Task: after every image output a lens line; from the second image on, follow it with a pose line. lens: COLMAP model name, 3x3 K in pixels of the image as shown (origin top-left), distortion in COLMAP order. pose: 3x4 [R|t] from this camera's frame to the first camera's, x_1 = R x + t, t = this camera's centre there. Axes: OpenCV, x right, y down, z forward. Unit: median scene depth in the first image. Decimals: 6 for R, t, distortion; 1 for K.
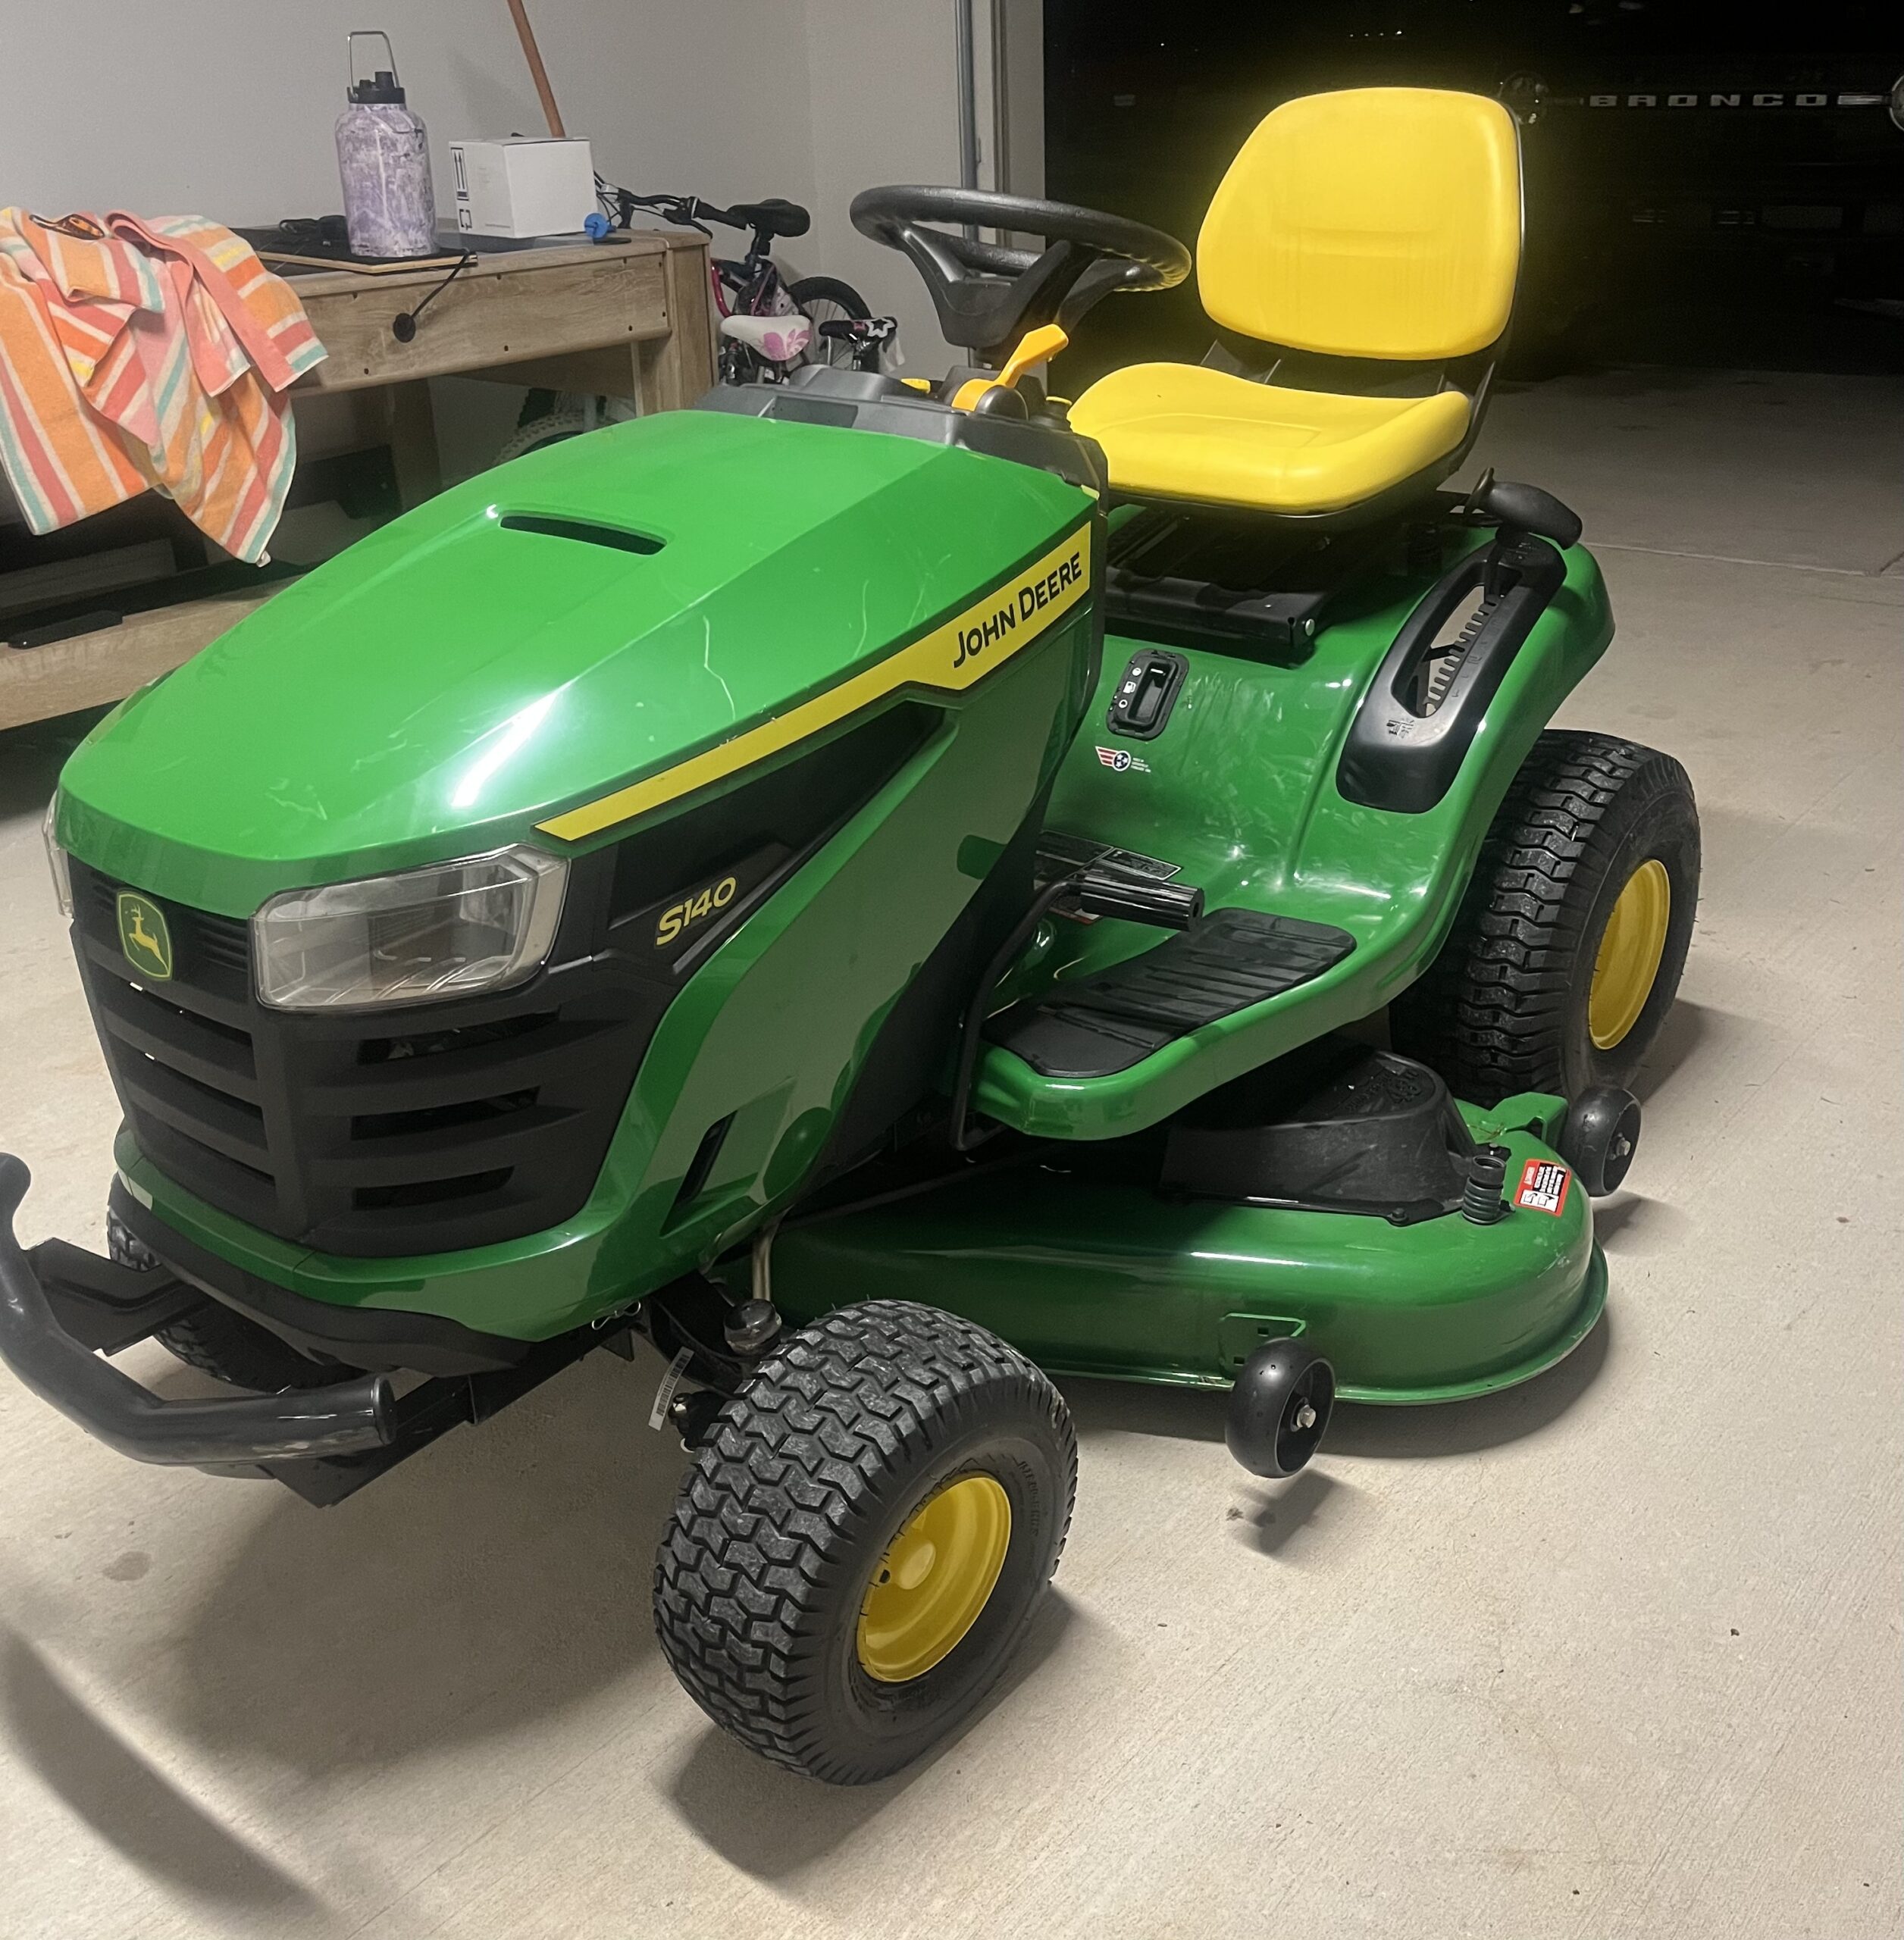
lens RADIAL K [[1931.9, 0, 952.0], [0, 1931.9, 970.0], [0, 0, 1]] dist [-0.008304, 0.005836]
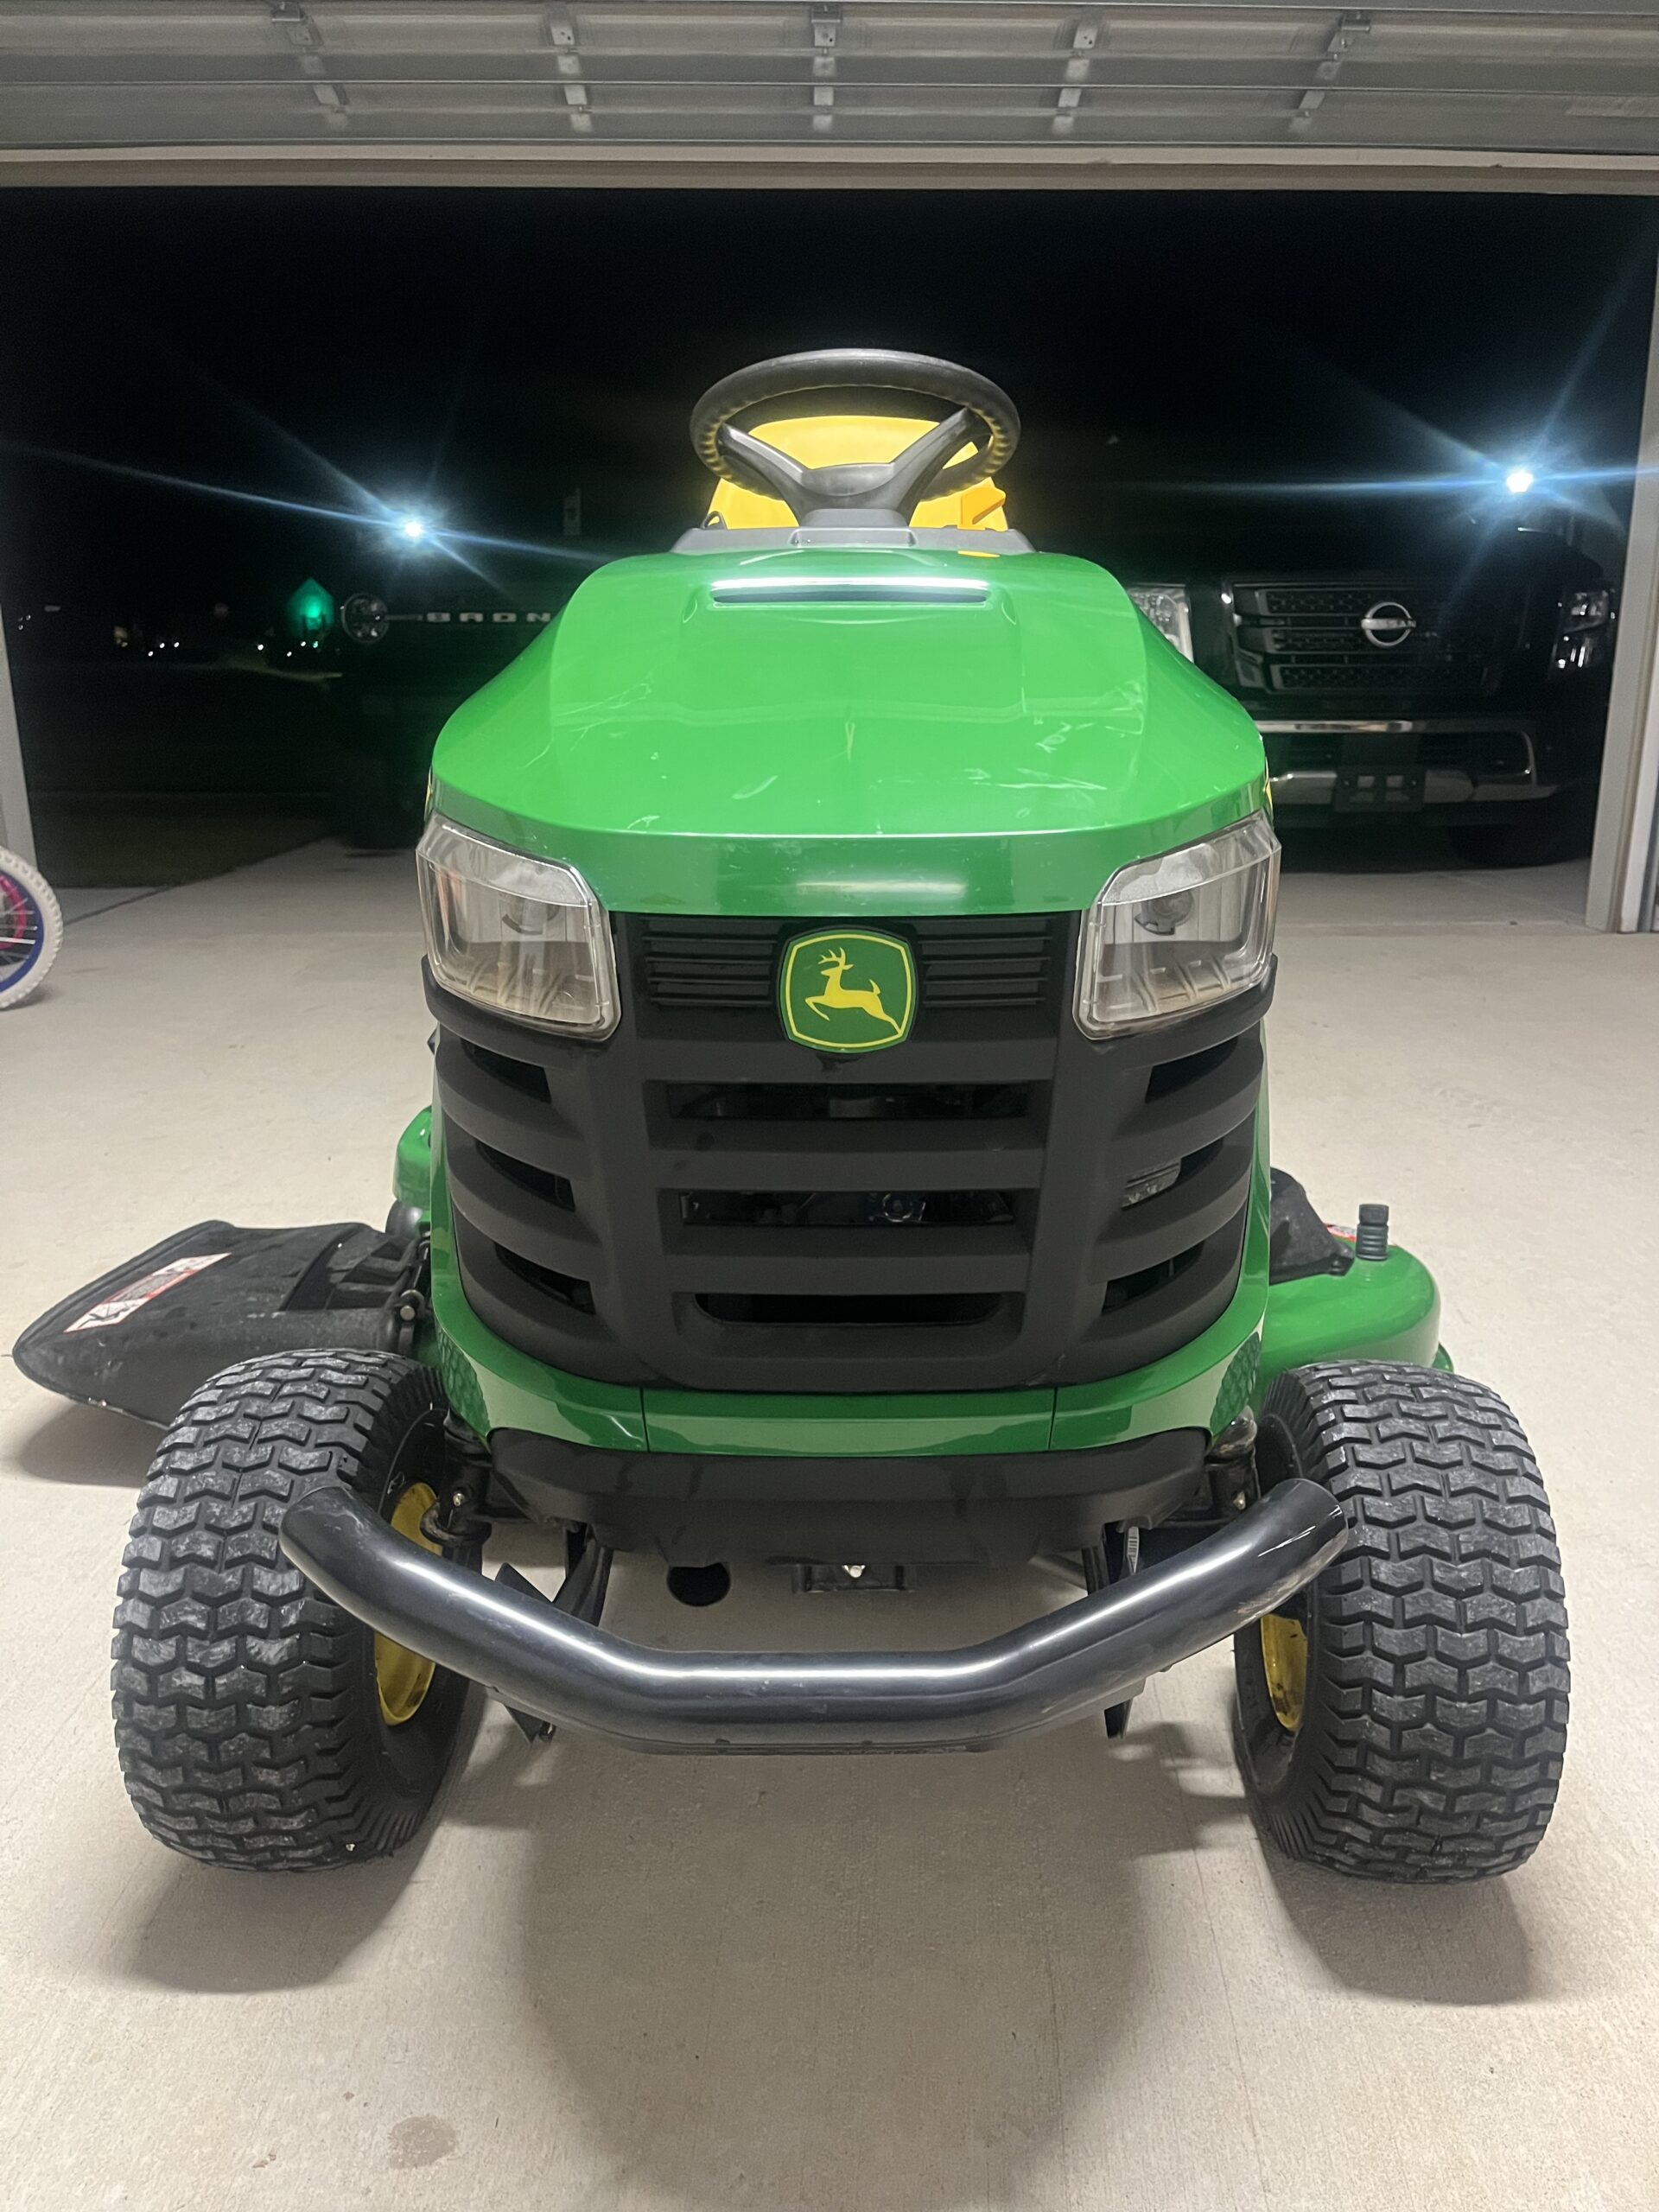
lens RADIAL K [[1682.1, 0, 822.5], [0, 1682.1, 1072.2], [0, 0, 1]] dist [0.056115, -0.106420]
pose [[0.773918, -0.118353, 0.622128, -0.797689], [0.240013, 0.963910, -0.115199, 0.079434], [-0.586042, 0.238474, 0.774394, 0.507191]]
